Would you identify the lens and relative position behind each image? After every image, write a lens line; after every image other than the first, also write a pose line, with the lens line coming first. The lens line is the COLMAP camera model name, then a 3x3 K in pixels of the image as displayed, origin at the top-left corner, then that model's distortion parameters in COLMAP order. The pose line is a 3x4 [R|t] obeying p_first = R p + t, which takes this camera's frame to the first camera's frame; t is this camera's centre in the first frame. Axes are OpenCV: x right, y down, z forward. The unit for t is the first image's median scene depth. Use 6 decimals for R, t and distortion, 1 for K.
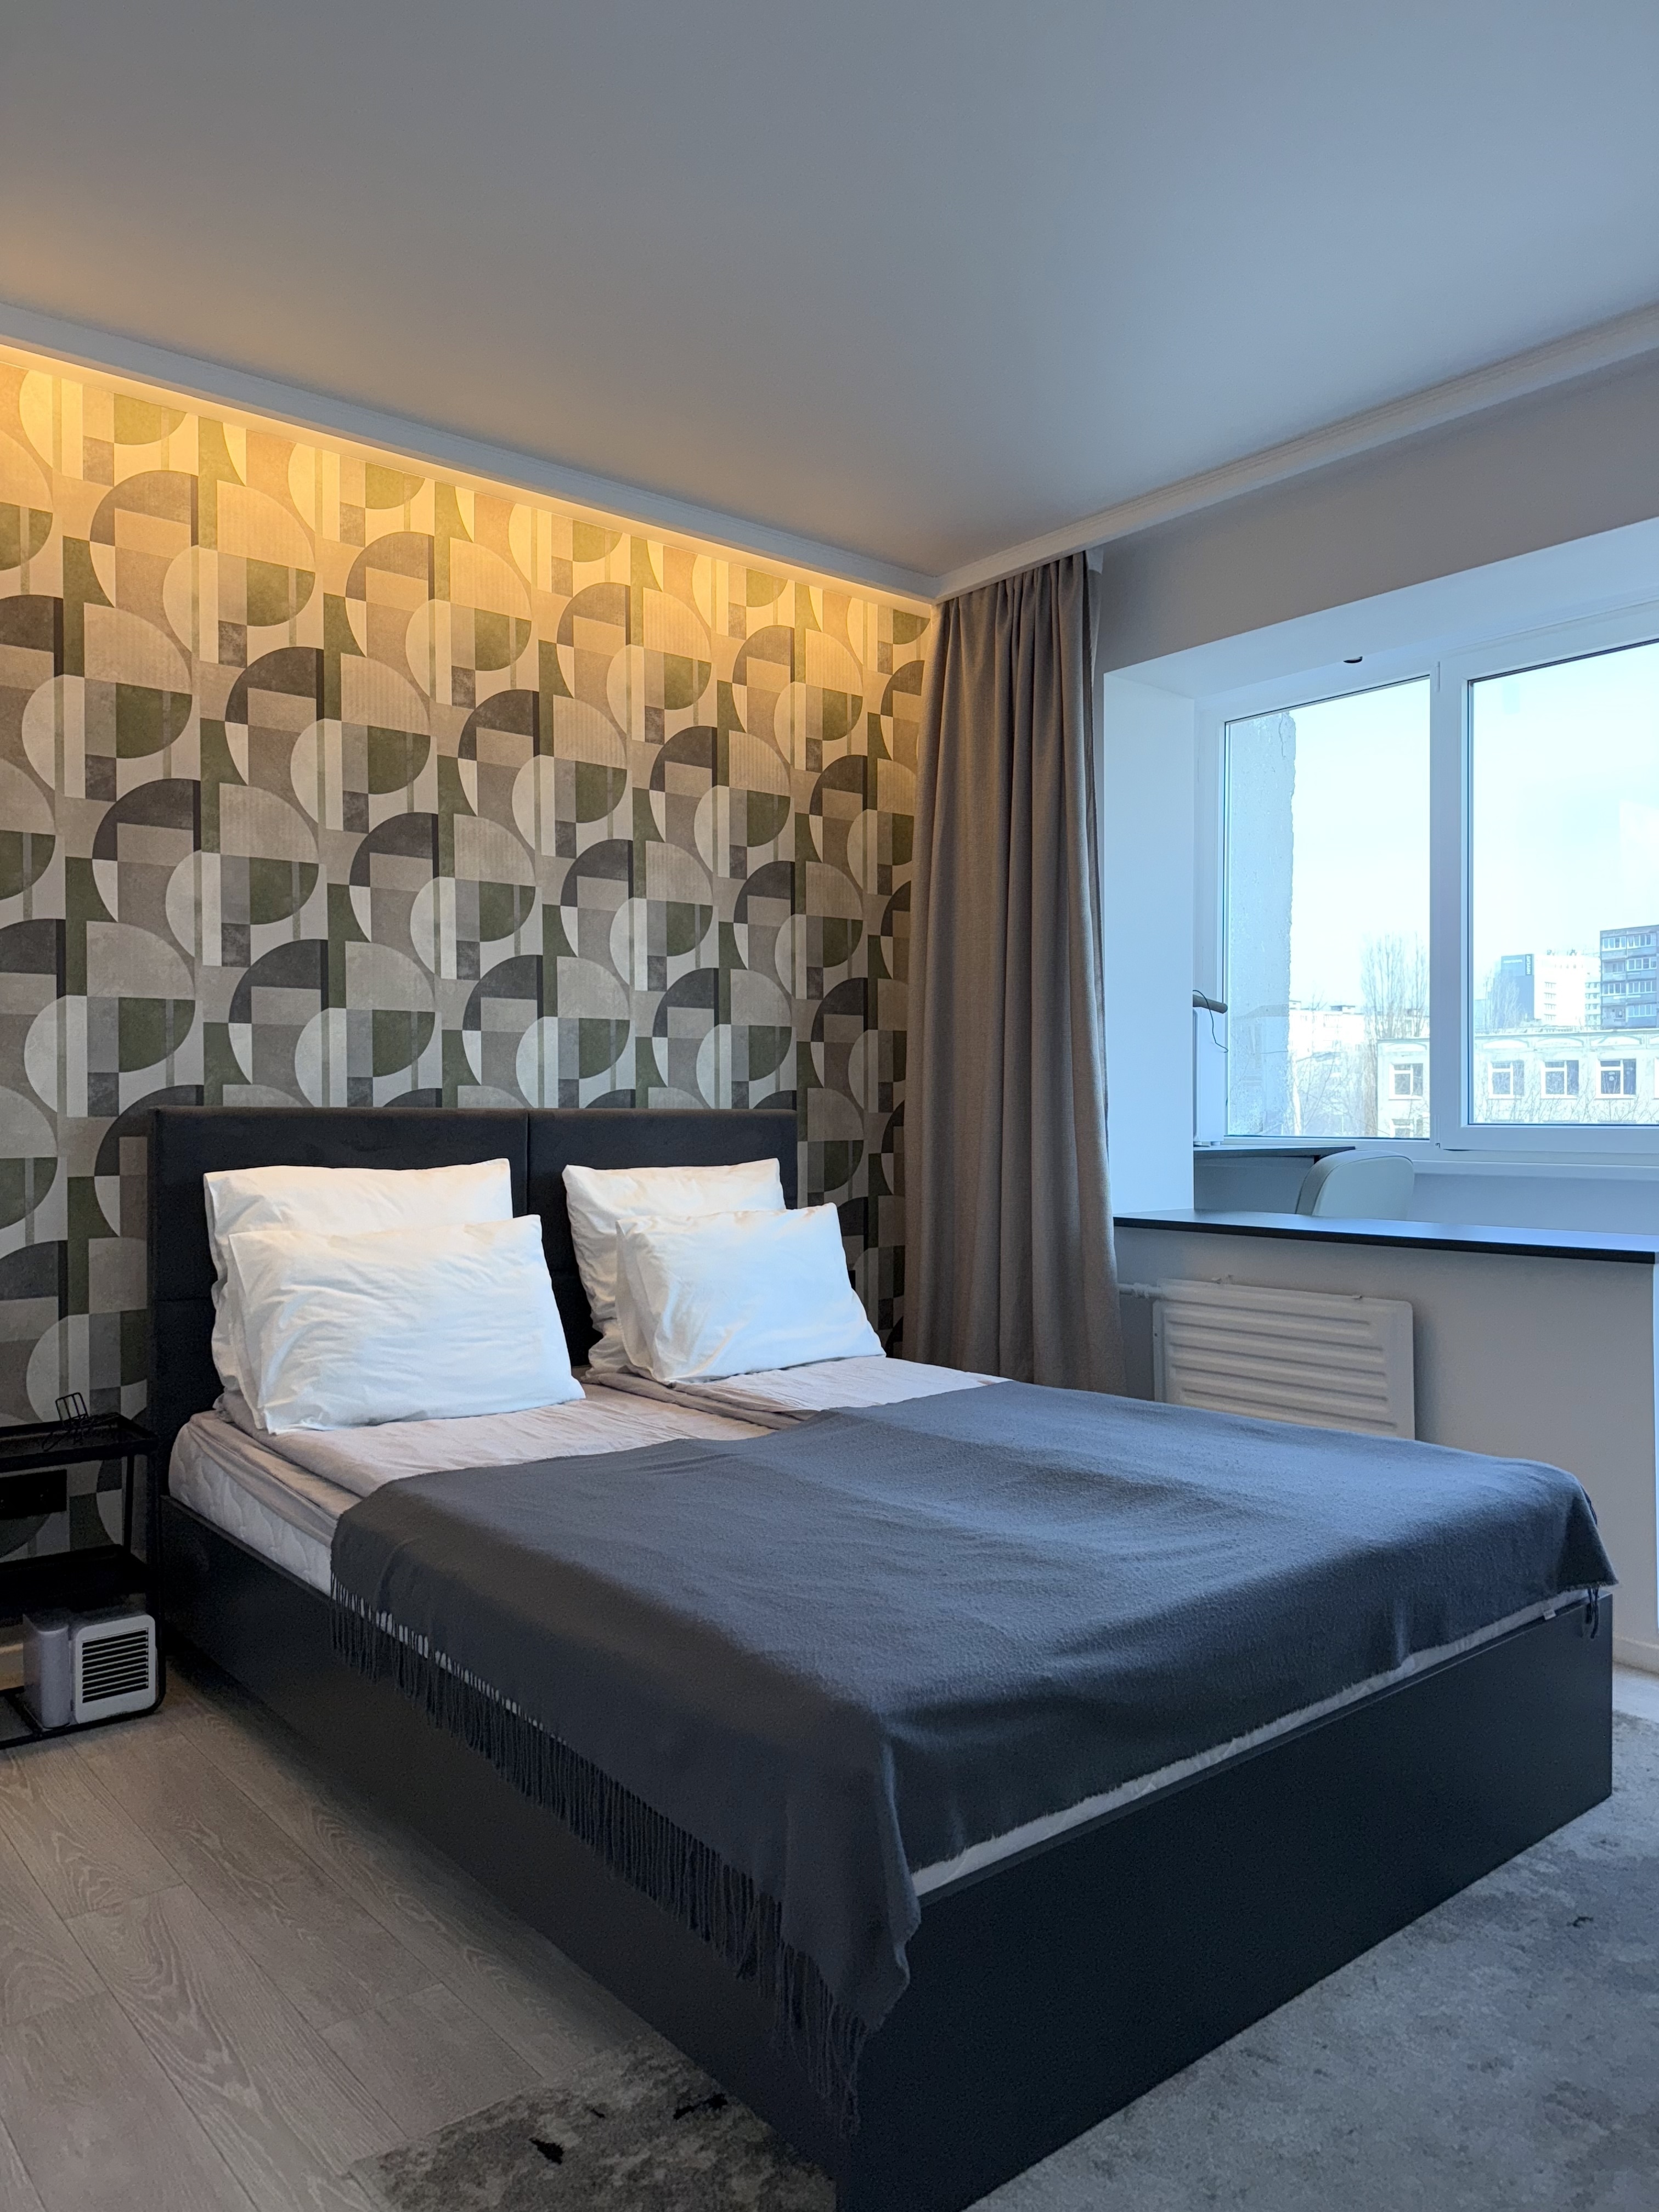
lens RADIAL K [[1459.9, 0, 782.3], [0, 1459.9, 1121.8], [0, 0, 1]] dist [0.081967, -0.145579]
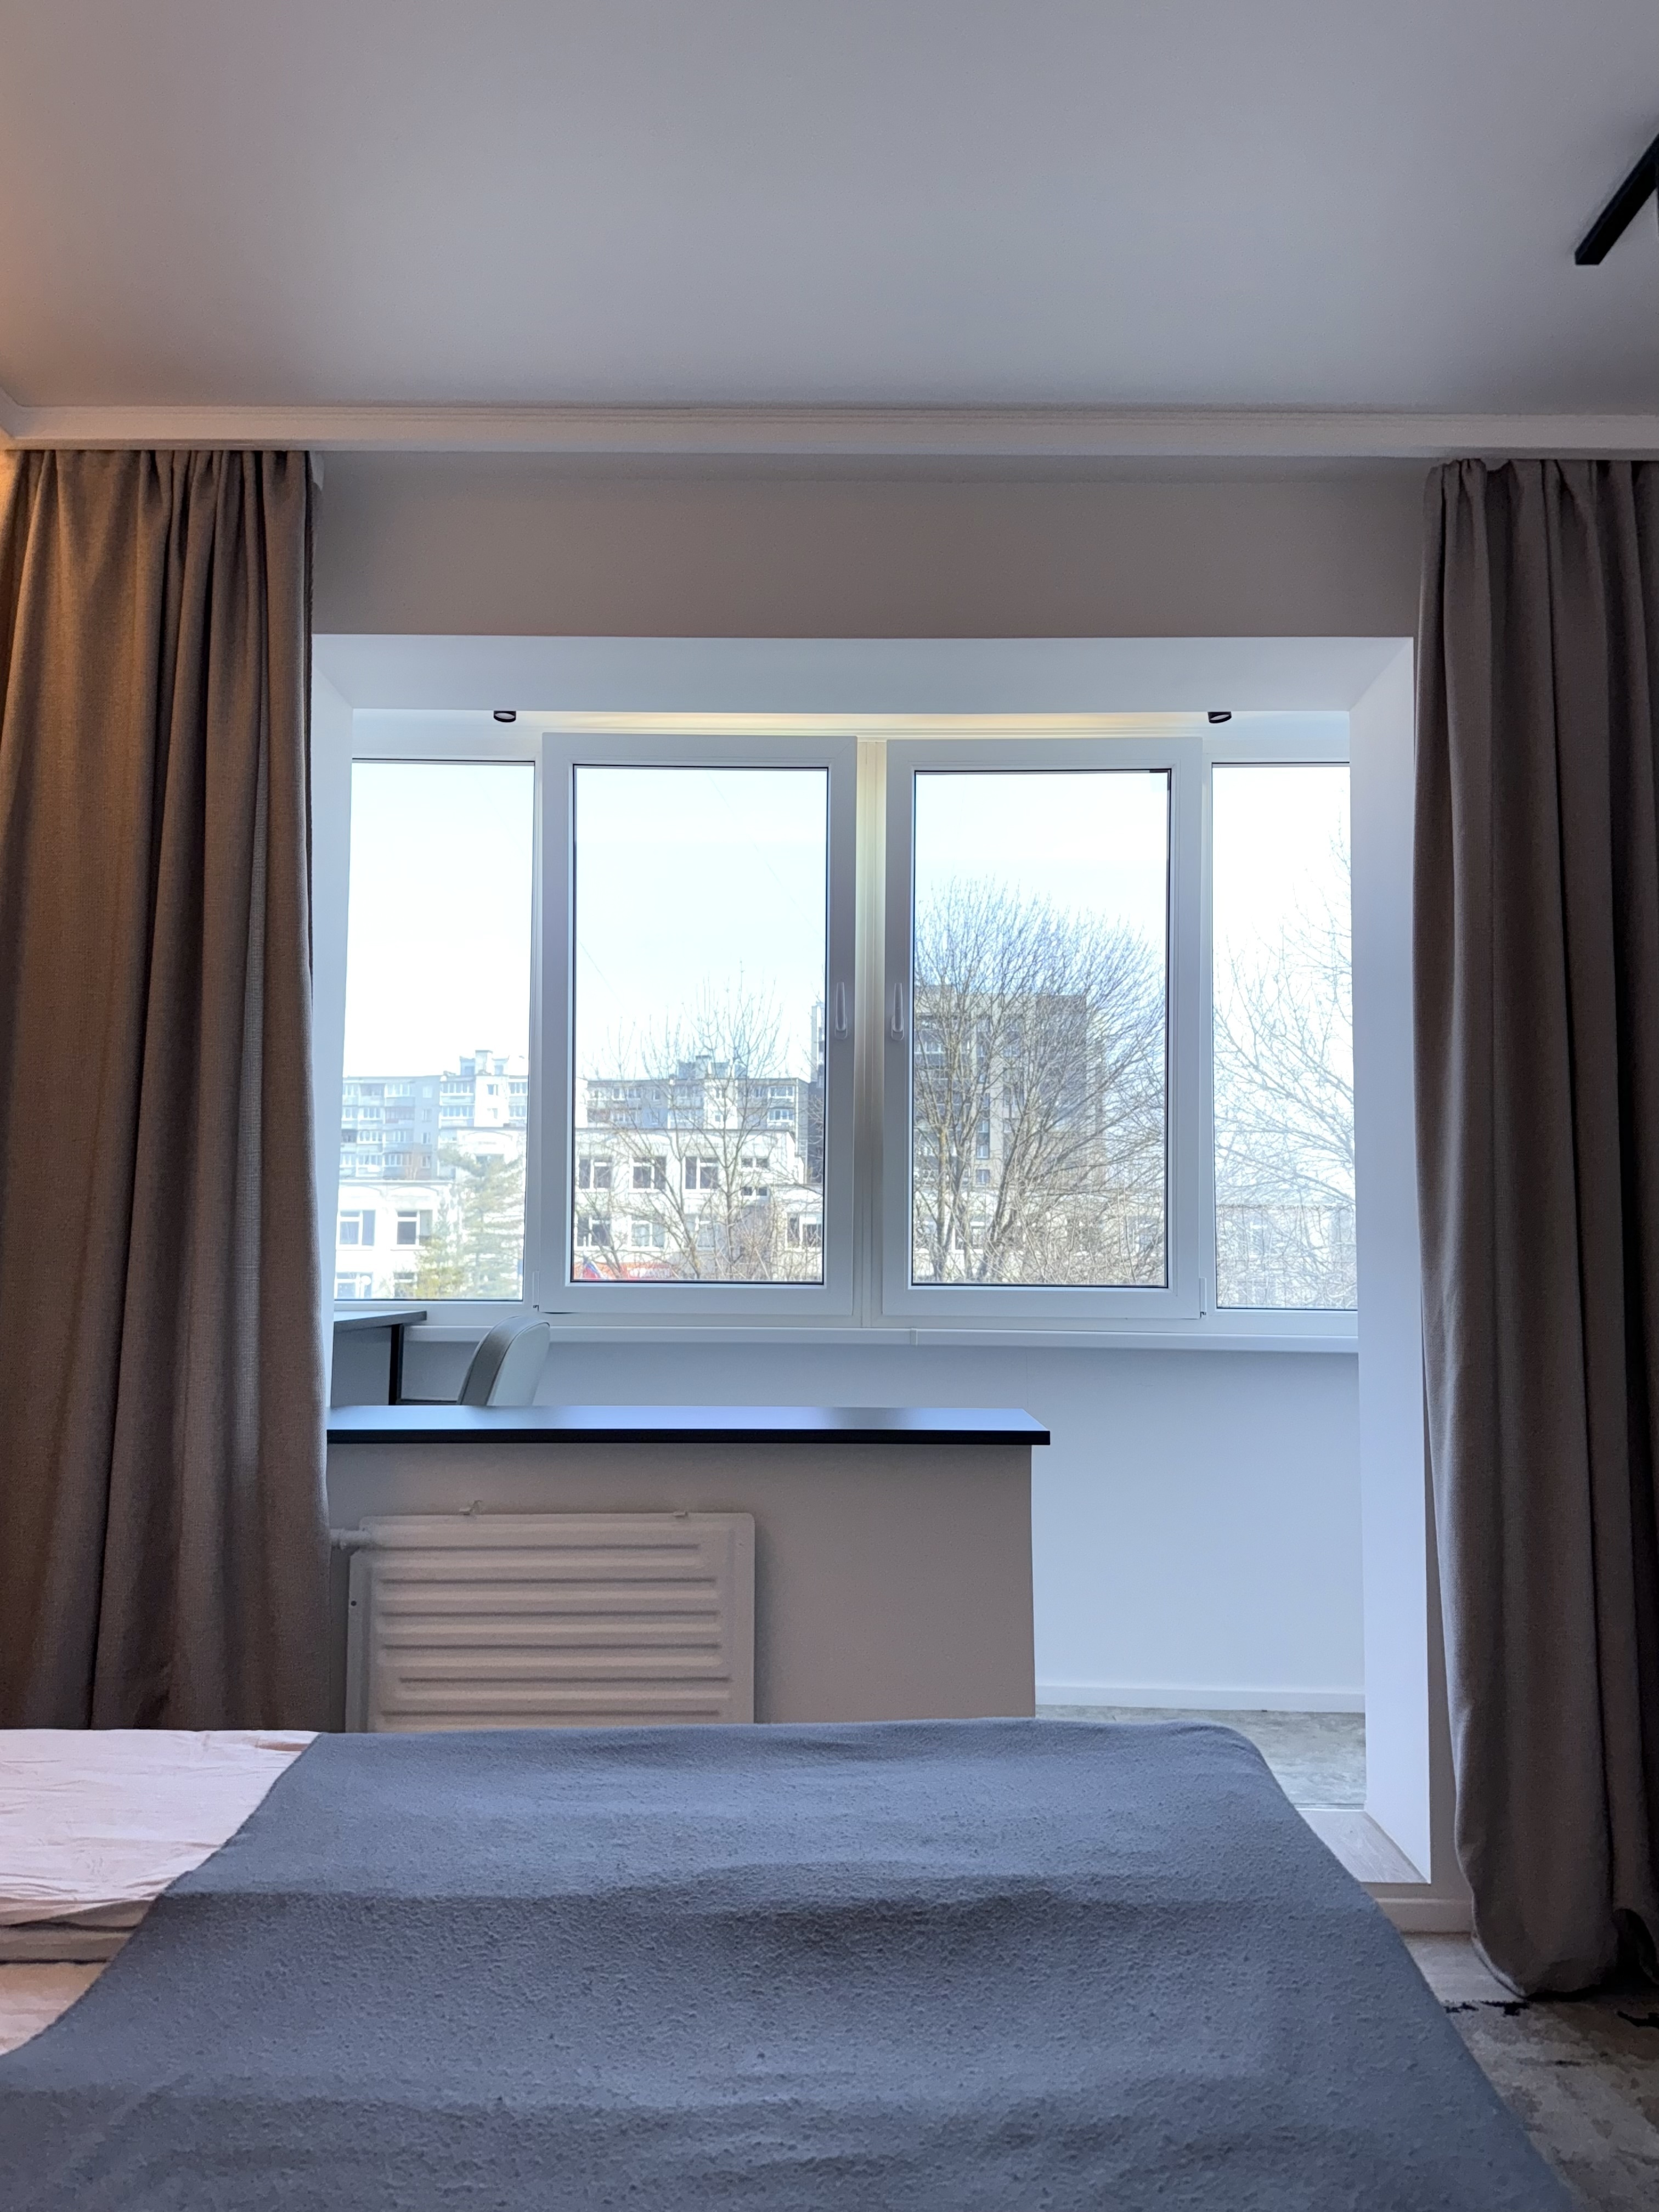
lens RADIAL K [[1612.7, 0, 829.4], [0, 1612.7, 1093.2], [0, 0, 1]] dist [-0.000246, -0.003749]
pose [[0.640854, 0.088129, 0.762587, -0.094532], [-0.003312, 0.993697, -0.112054, -0.002163], [-0.767655, 0.069285, 0.637107, 0.176204]]
